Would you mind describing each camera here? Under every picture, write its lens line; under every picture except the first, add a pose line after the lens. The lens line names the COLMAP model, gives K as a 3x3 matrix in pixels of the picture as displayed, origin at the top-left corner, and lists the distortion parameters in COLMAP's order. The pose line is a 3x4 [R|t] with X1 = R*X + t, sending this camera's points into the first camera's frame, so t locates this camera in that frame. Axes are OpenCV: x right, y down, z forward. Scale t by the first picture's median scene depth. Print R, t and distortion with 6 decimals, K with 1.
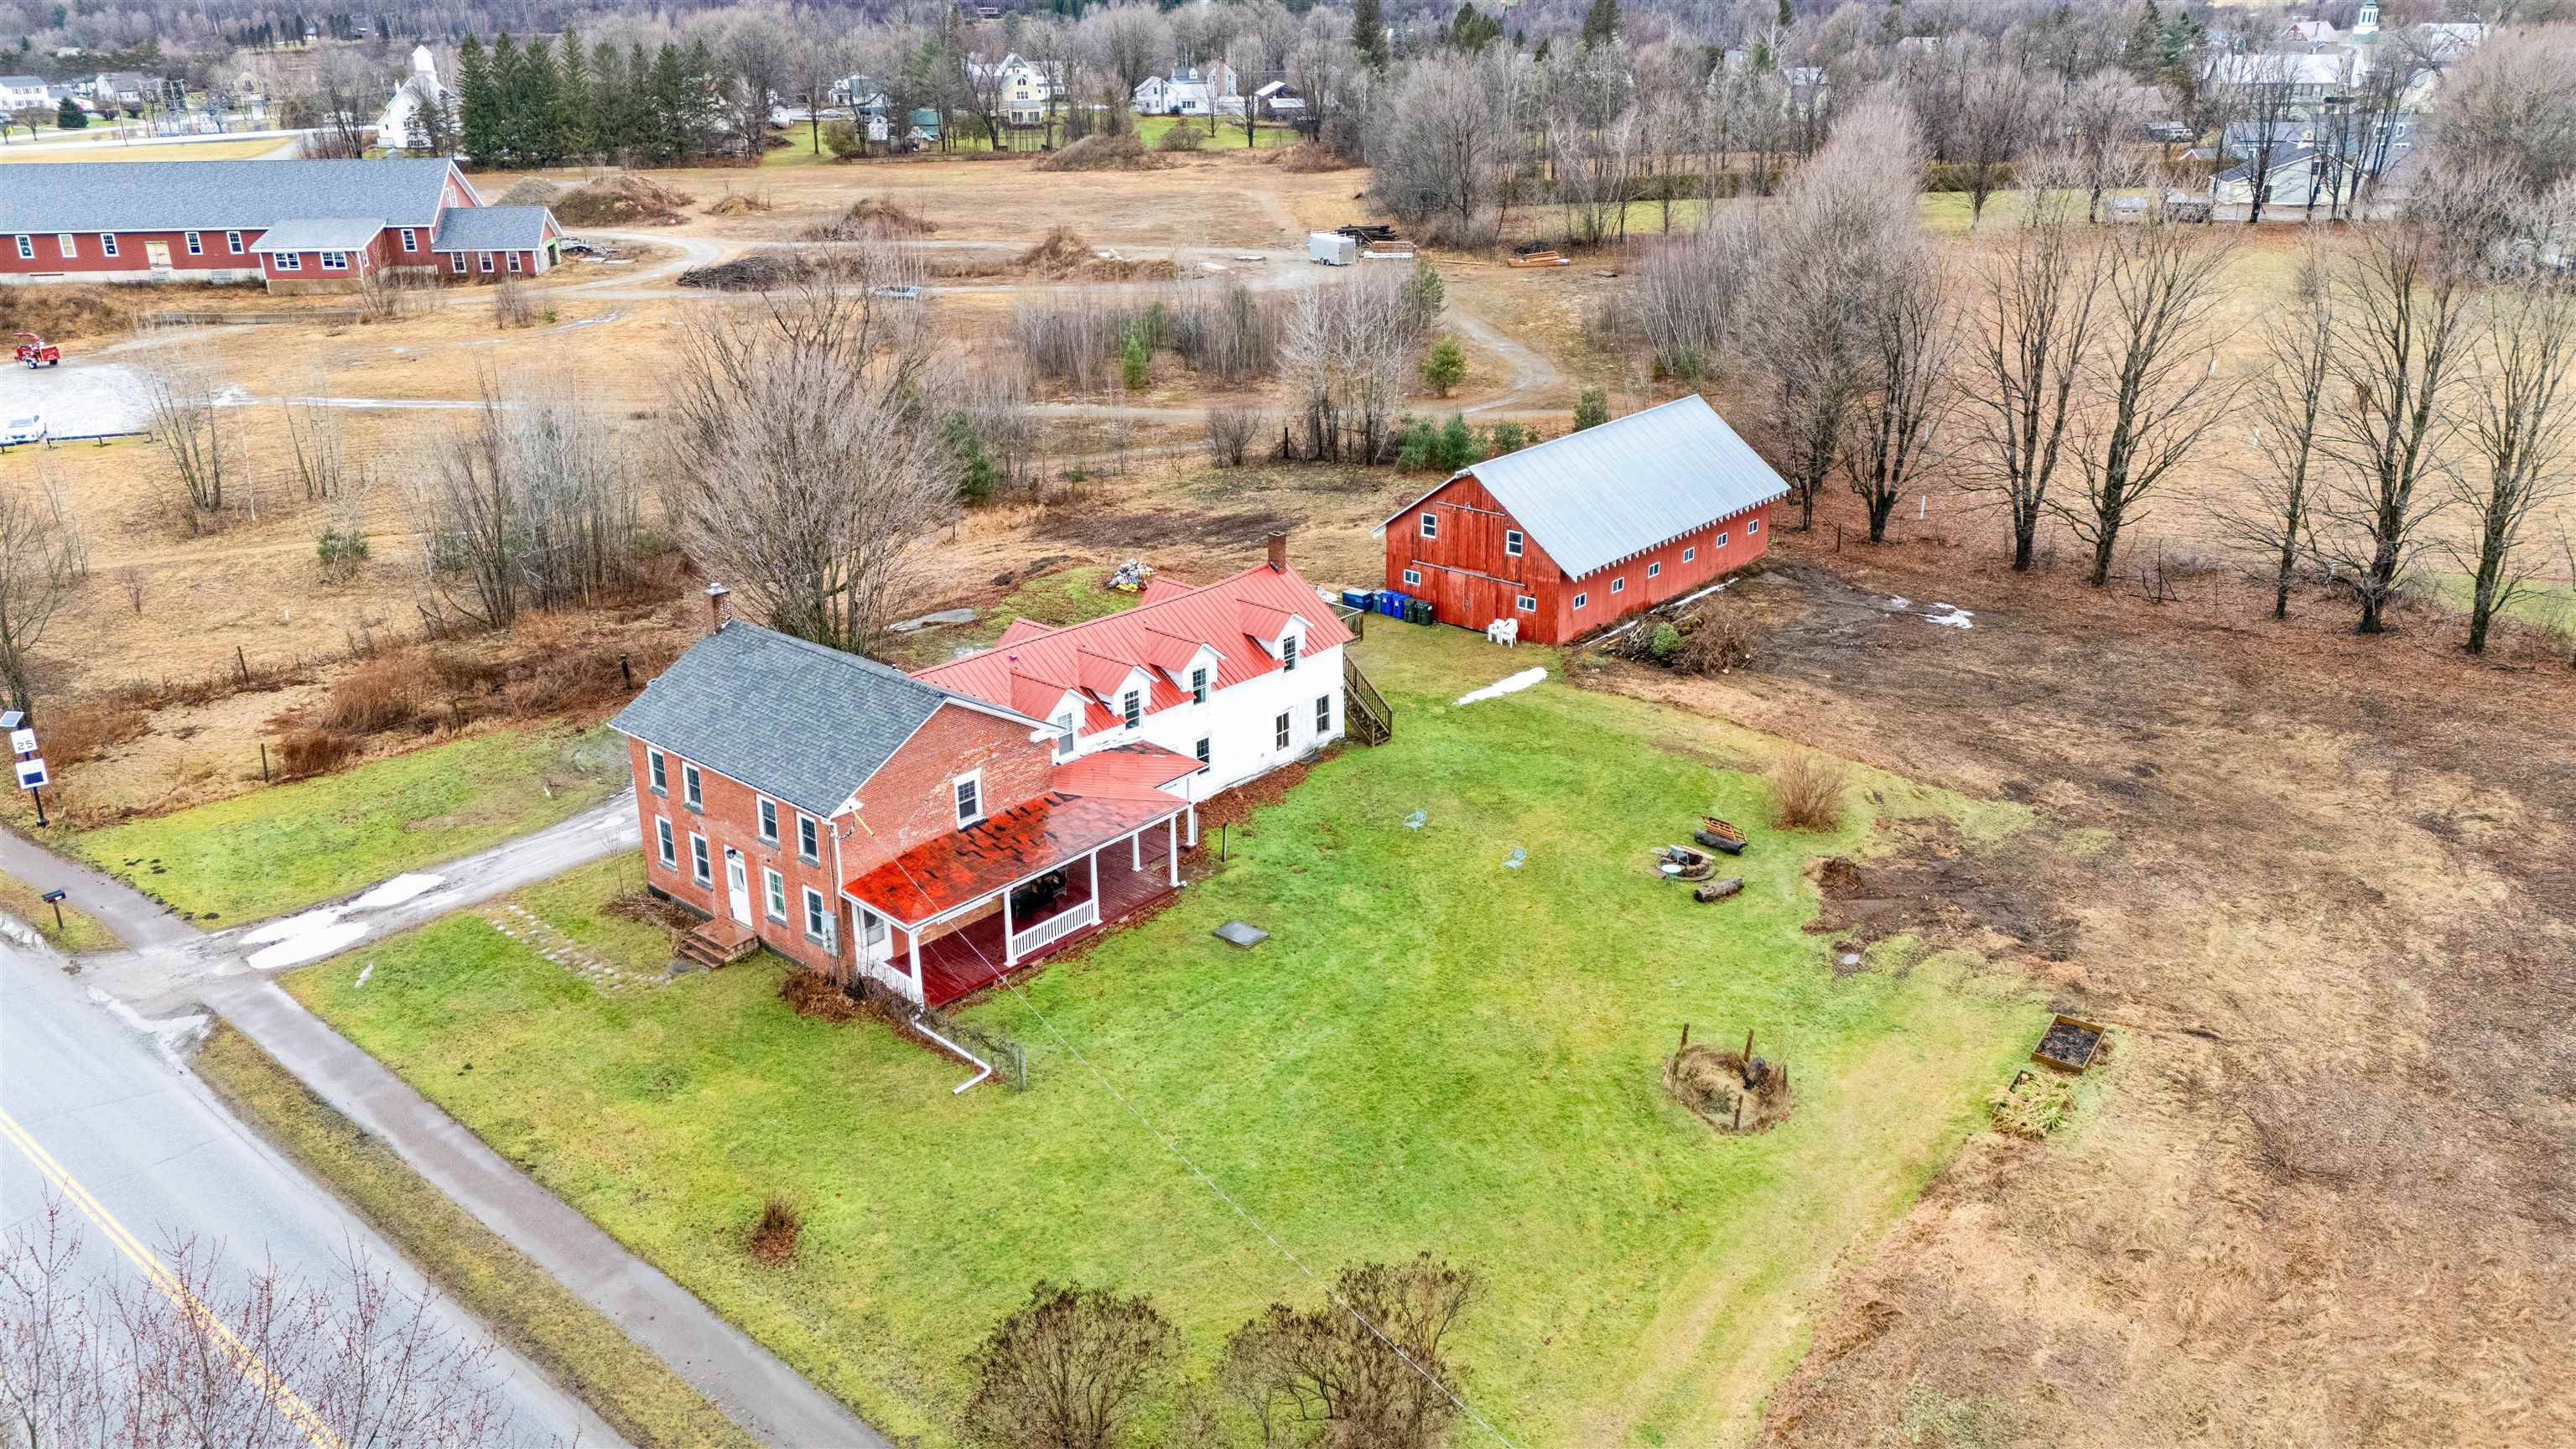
lens RADIAL K [[1867.1, 0, 1288.0], [0, 1867.1, 724.5], [0, 0, 1]] dist [0.049781, -0.000658]
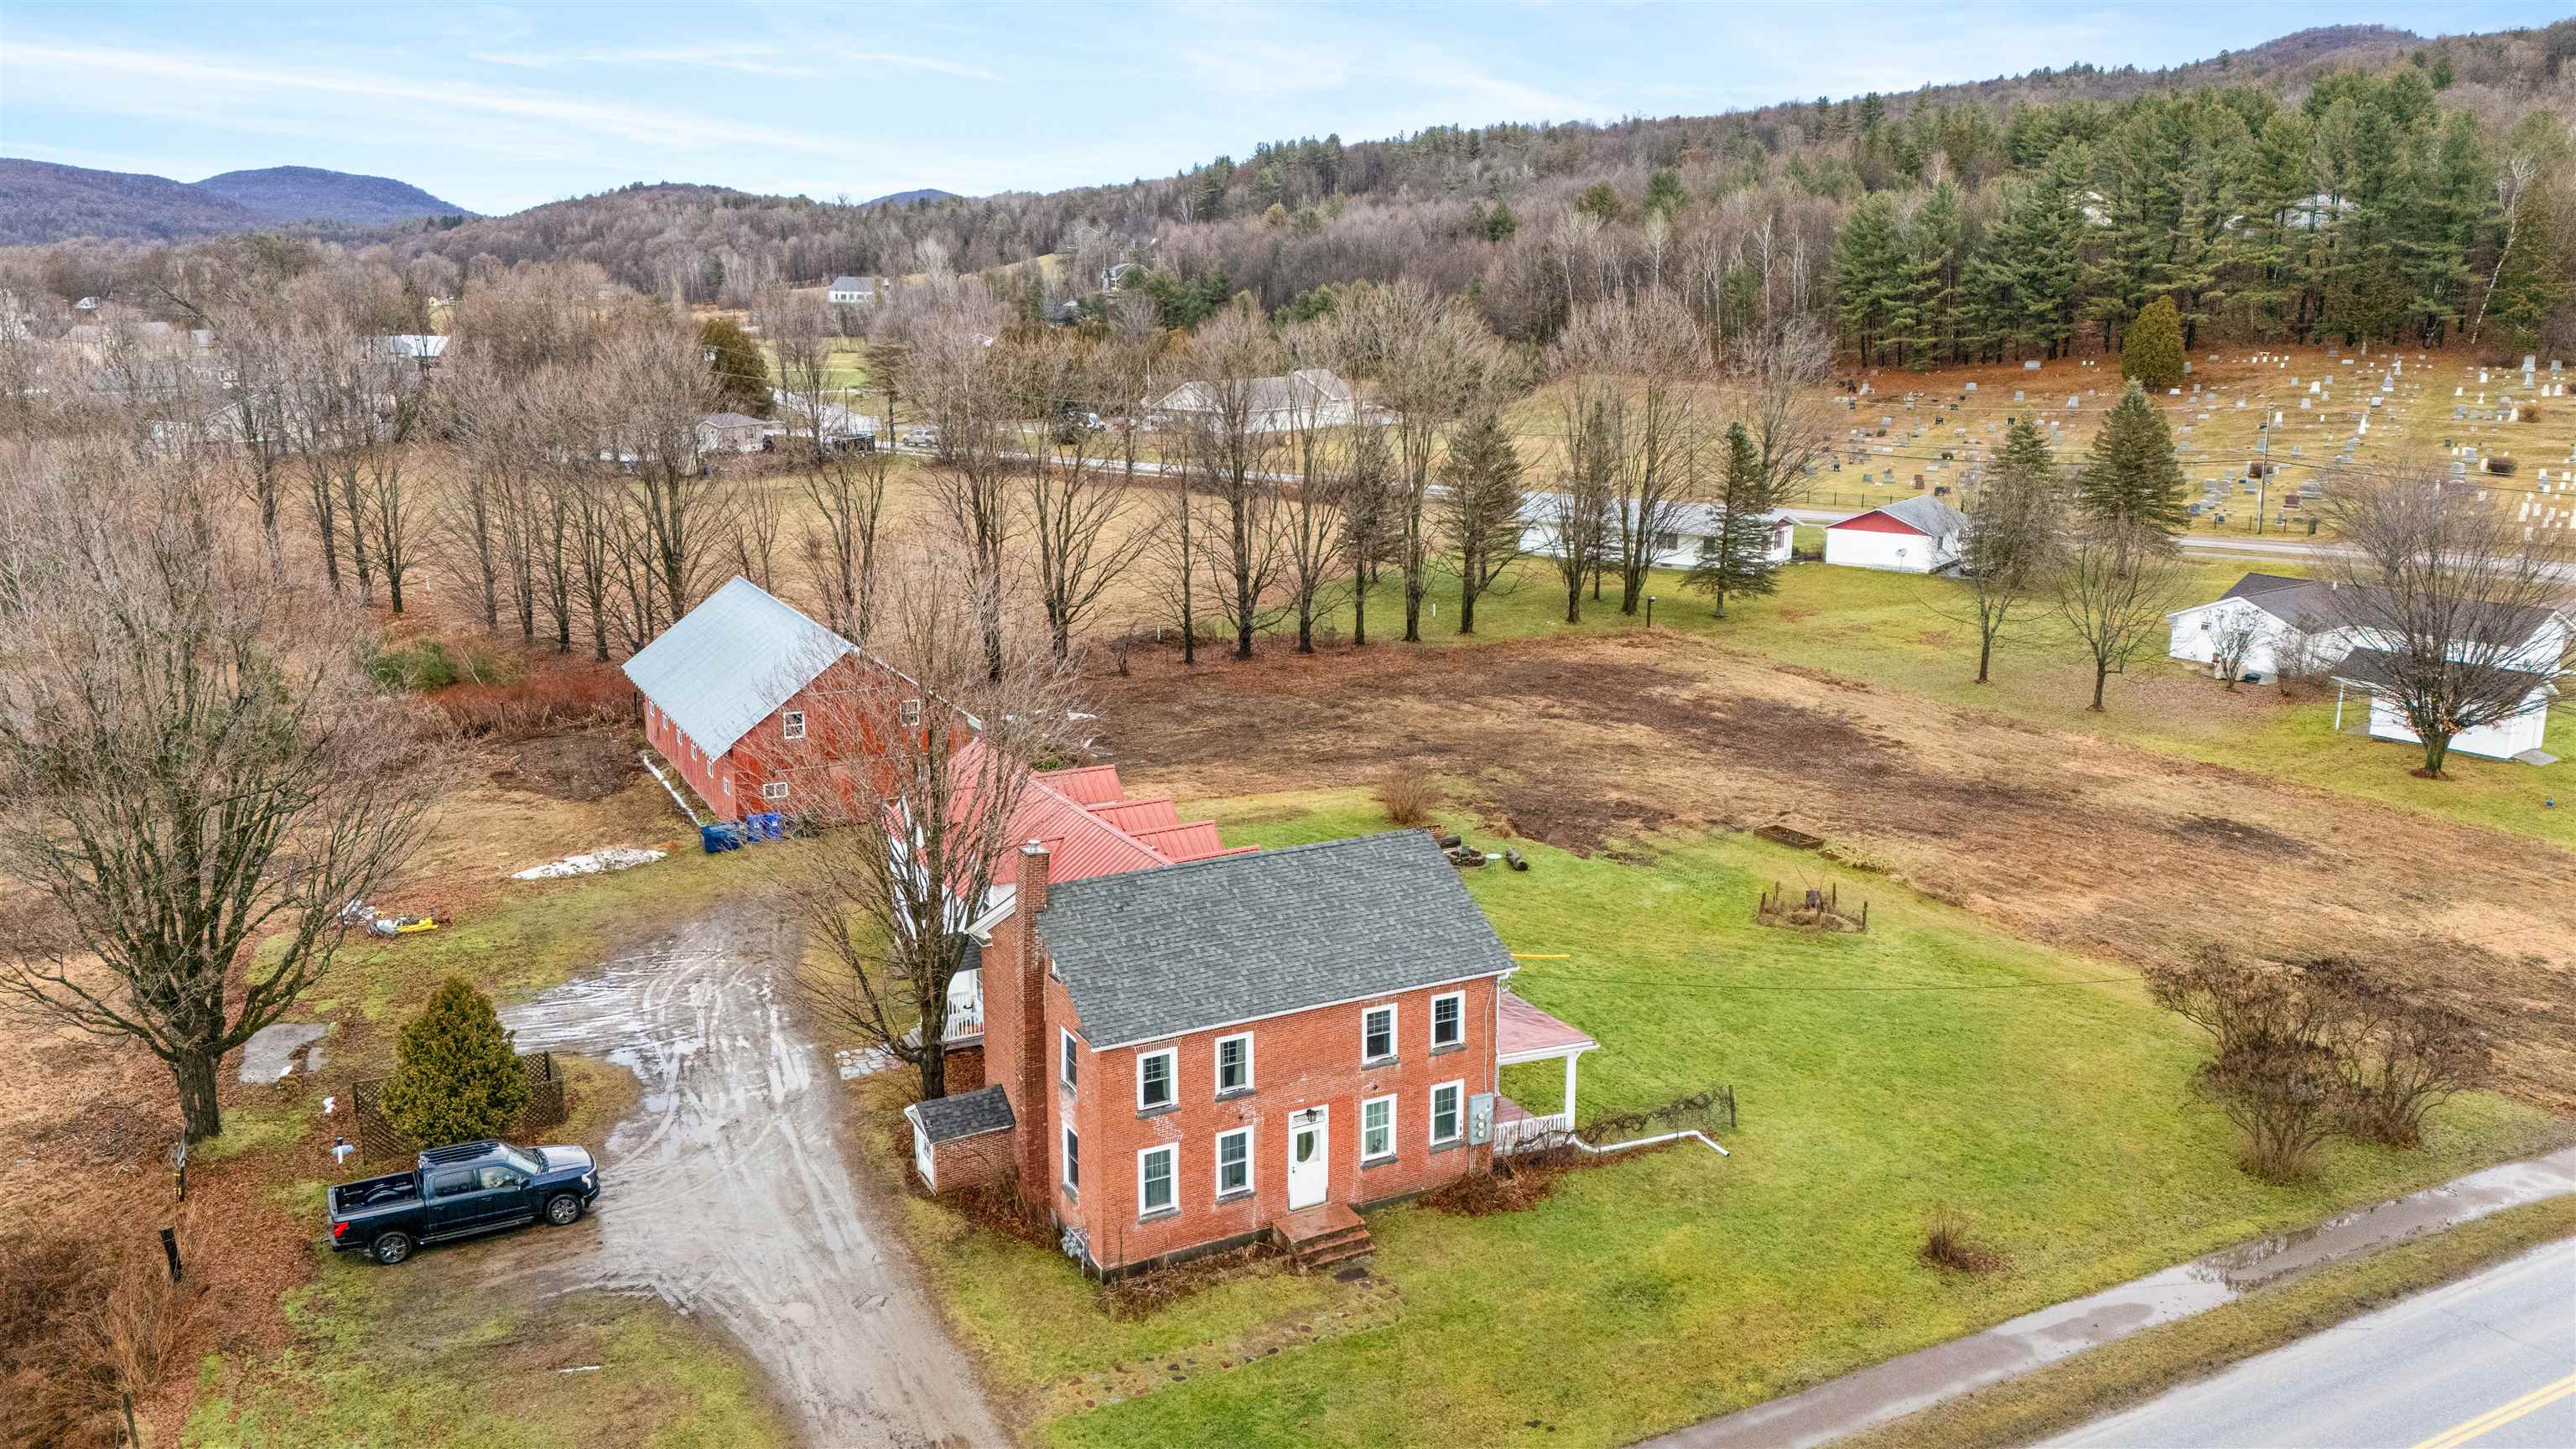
lens RADIAL K [[1936.3, 0, 1288.0], [0, 1936.3, 724.5], [0, 0, 1]] dist [0.075285, -0.069117]
pose [[0.359923, -0.204875, 0.910210, -0.961461], [0.333069, 0.939522, 0.079767, -0.145324], [-0.871505, 0.274453, 0.406393, 0.609342]]
